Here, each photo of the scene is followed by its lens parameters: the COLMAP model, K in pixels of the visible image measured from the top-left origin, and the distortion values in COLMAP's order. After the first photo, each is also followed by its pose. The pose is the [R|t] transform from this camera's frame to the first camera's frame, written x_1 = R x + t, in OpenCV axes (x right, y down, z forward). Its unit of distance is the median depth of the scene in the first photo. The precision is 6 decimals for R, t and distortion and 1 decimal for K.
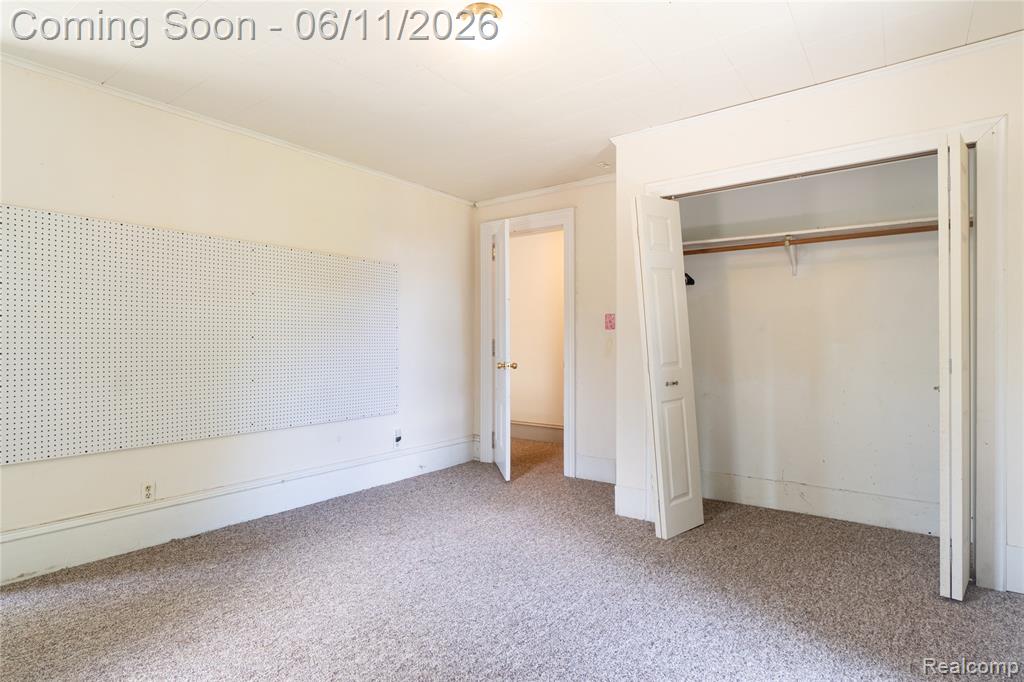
lens RADIAL K [[531.9, 0, 512.0], [0, 531.9, 341.0], [0, 0, 1]] dist [-0.000418, -0.000237]
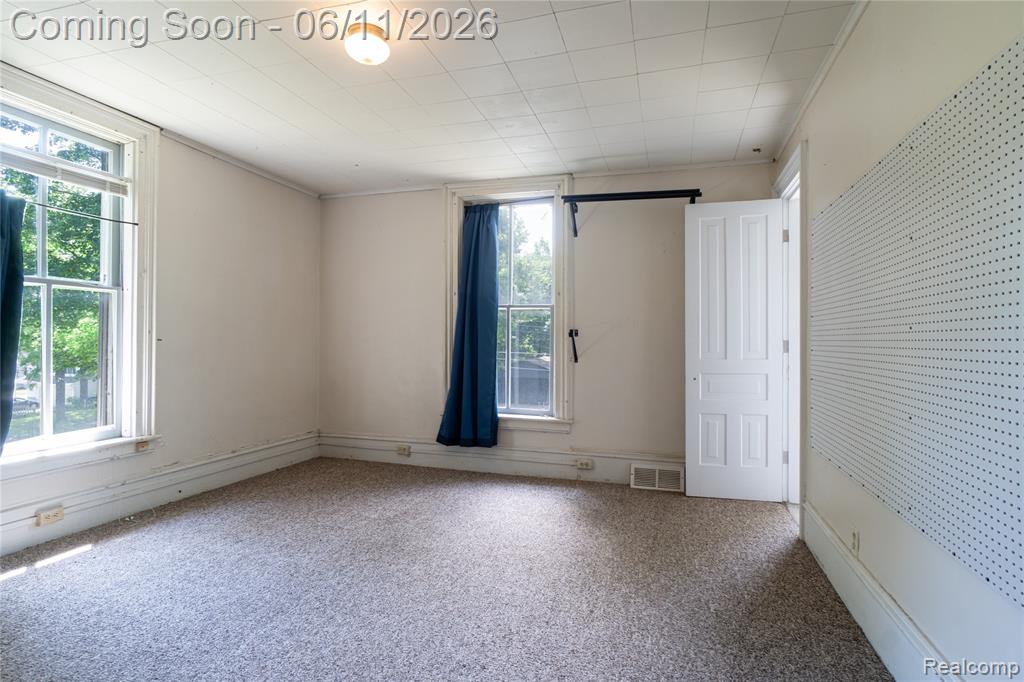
lens RADIAL K [[531.9, 0, 512.0], [0, 531.9, 341.0], [0, 0, 1]] dist [-0.000418, -0.000237]
pose [[-0.943968, -0.003943, -0.330013, 0.017637], [-0.001738, 0.999974, -0.006979, 0.013295], [0.330032, -0.006014, -0.943951, 1.825515]]
